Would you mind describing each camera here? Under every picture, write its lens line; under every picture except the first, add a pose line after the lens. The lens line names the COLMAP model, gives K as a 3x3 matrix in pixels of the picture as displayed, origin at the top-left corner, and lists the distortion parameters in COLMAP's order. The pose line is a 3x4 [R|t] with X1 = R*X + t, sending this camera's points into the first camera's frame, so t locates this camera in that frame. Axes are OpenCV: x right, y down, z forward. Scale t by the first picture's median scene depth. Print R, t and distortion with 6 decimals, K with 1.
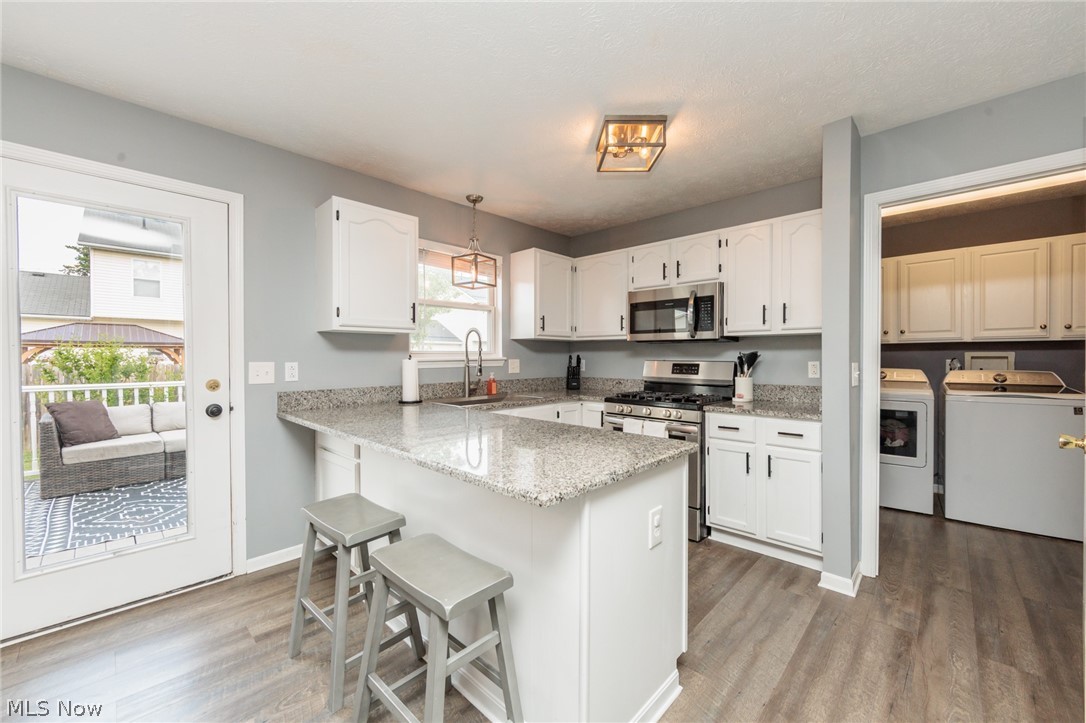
lens RADIAL K [[424.6, 0, 546.2], [0, 424.6, 361.4], [0, 0, 1]] dist [-0.000355, -0.000296]
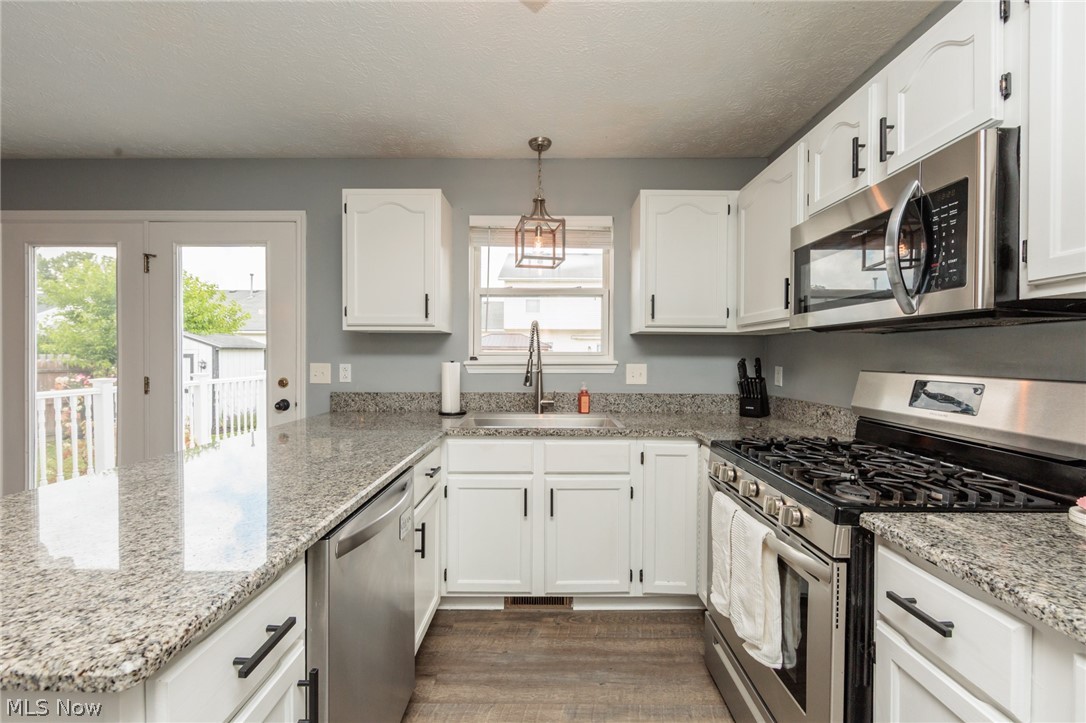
lens RADIAL K [[429.9, 0, 546.5], [0, 429.9, 360.8], [0, 0, 1]] dist [-0.003088, -0.000334]
pose [[0.685608, 0.011134, -0.727885, 0.399687], [-0.013210, 0.999909, 0.002852, -0.012143], [0.727851, 0.007660, 0.685693, 0.523623]]
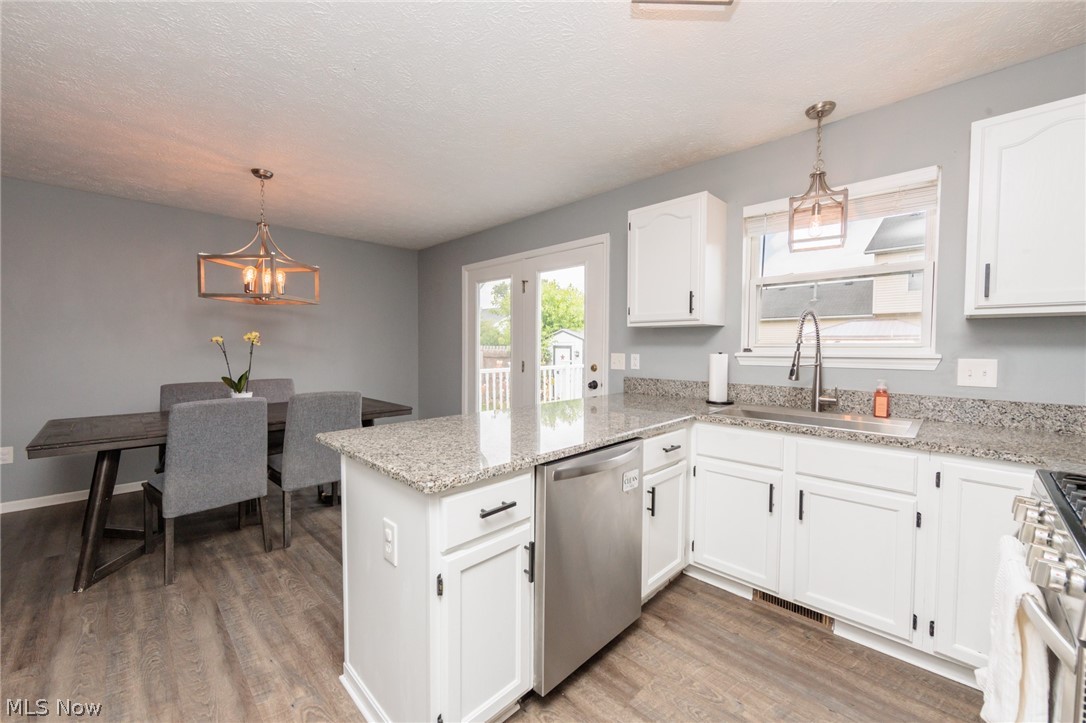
lens RADIAL K [[424.6, 0, 546.2], [0, 424.6, 361.4], [0, 0, 1]] dist [-0.000355, -0.000296]
pose [[-0.016693, 0.036253, -0.999203, 0.527354], [-0.016267, 0.999200, 0.036524, -0.014432], [0.999728, 0.016864, -0.016090, 0.620259]]
